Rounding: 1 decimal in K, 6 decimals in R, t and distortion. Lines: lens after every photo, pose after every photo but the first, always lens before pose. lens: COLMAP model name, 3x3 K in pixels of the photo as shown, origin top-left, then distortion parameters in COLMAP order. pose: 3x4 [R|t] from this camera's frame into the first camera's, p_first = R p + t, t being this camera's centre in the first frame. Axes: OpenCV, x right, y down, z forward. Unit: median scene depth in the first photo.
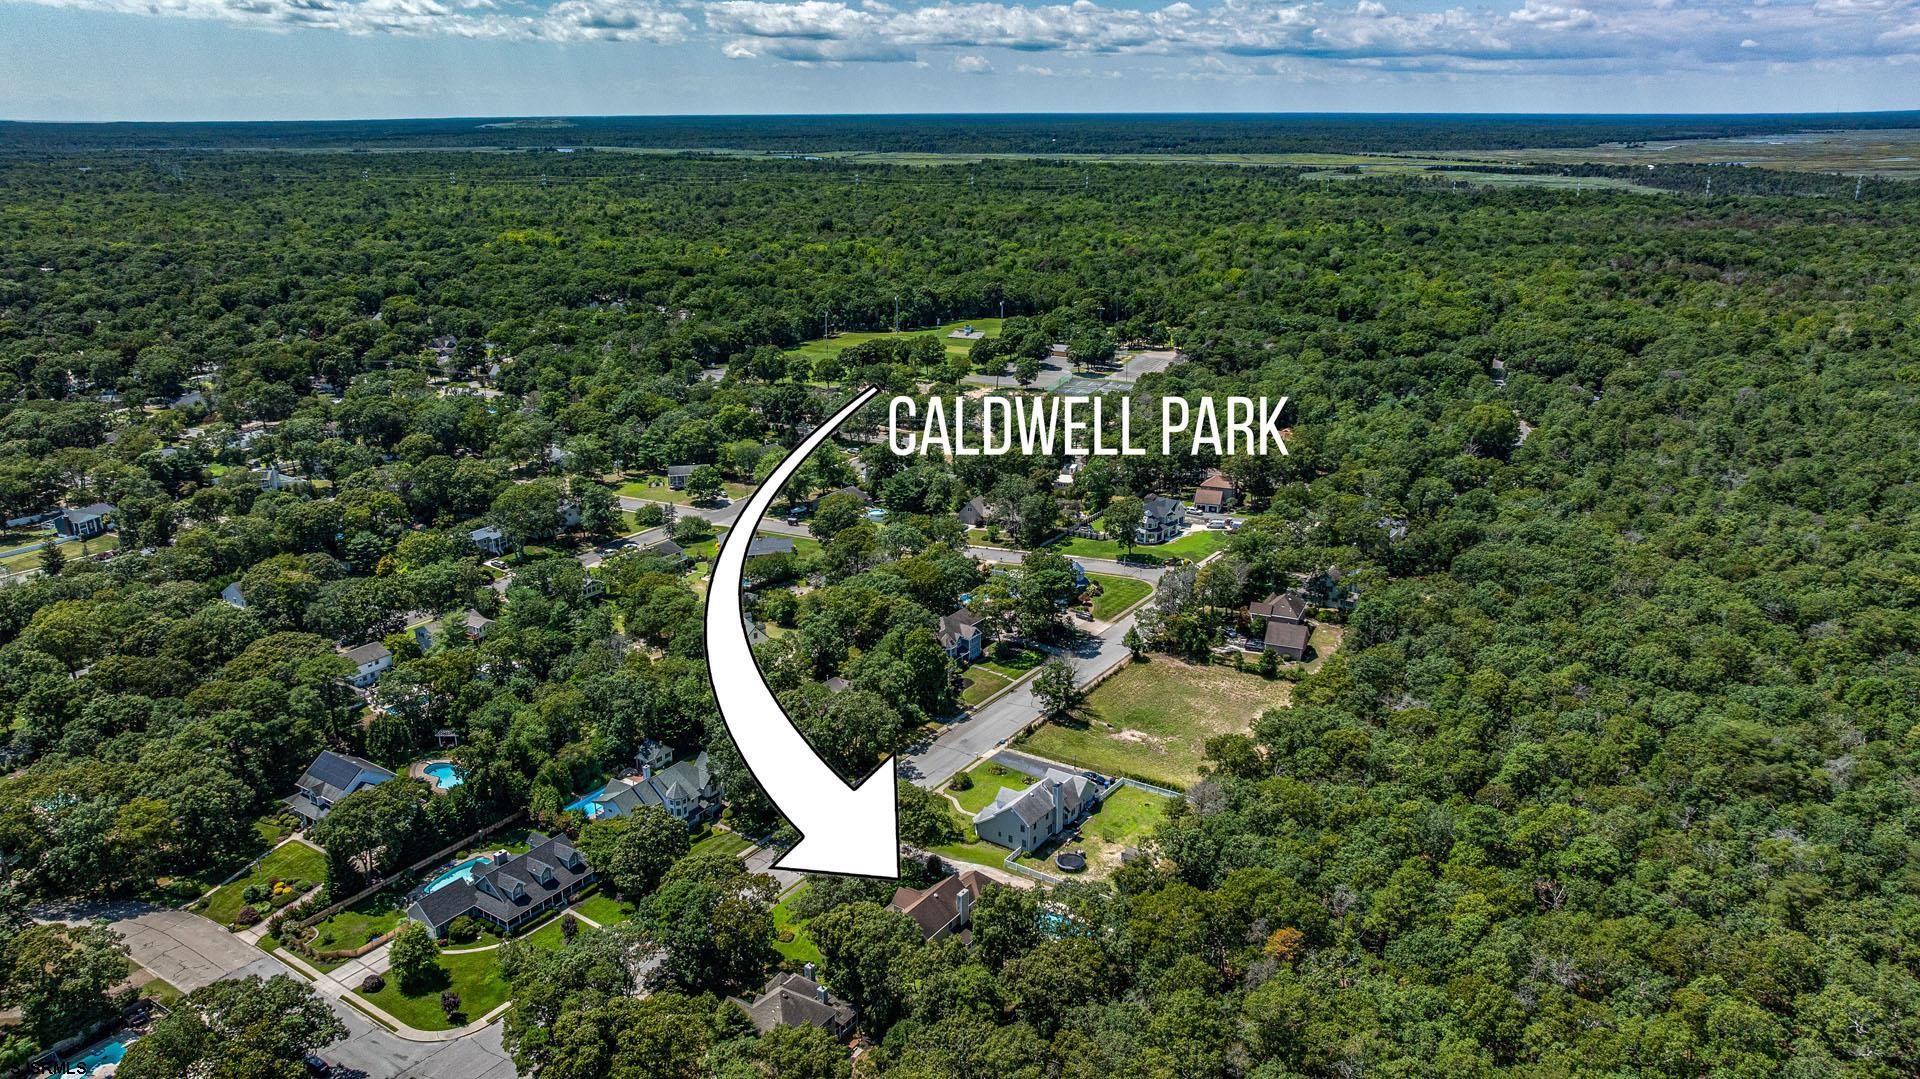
lens RADIAL K [[1354.7, 0, 953.7], [0, 1354.7, 535.9], [0, 0, 1]] dist [-0.023464, 0.020883]
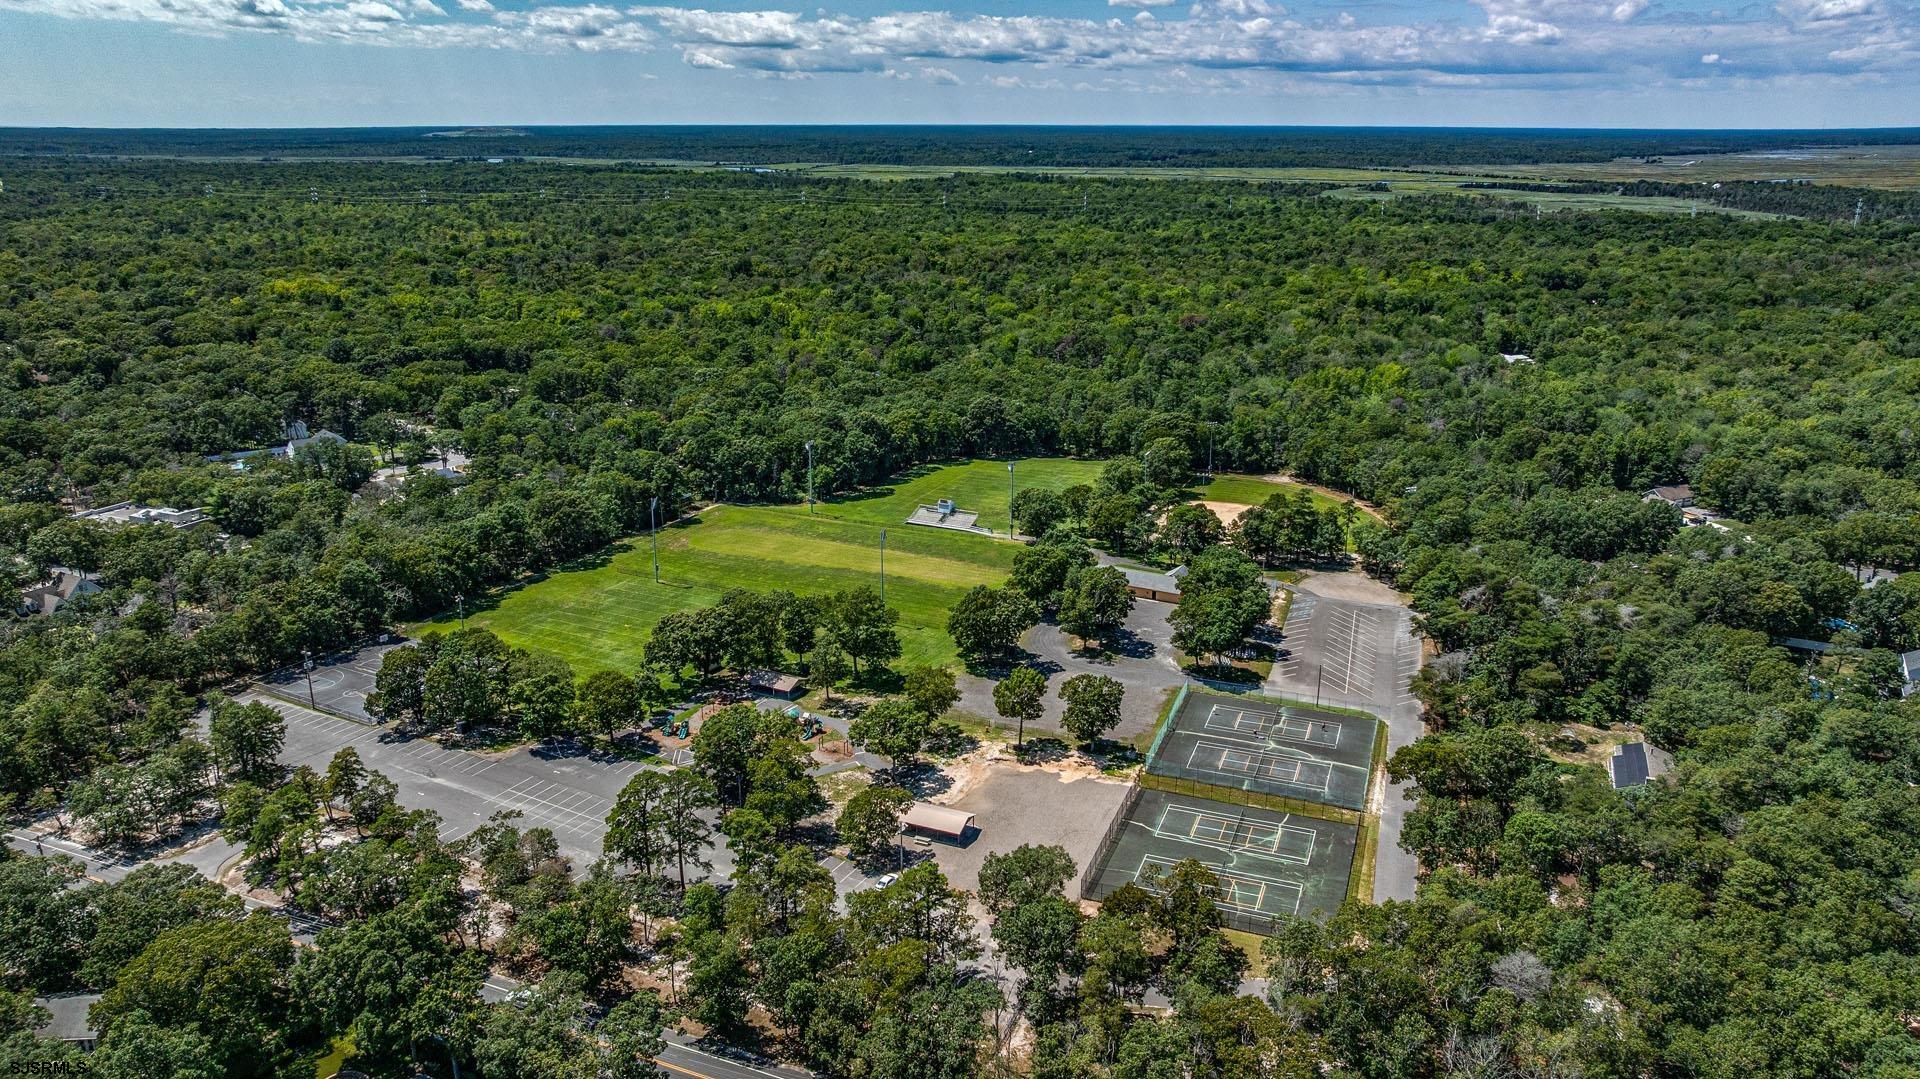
lens RADIAL K [[1354.7, 0, 963.7], [0, 1354.7, 542.8], [0, 0, 1]] dist [-0.023464, 0.020883]
pose [[0.999570, -0.003451, 0.029117, 0.000665], [0.003547, 0.999988, -0.003240, -0.034411], [-0.029106, 0.003342, 0.999571, 0.119180]]
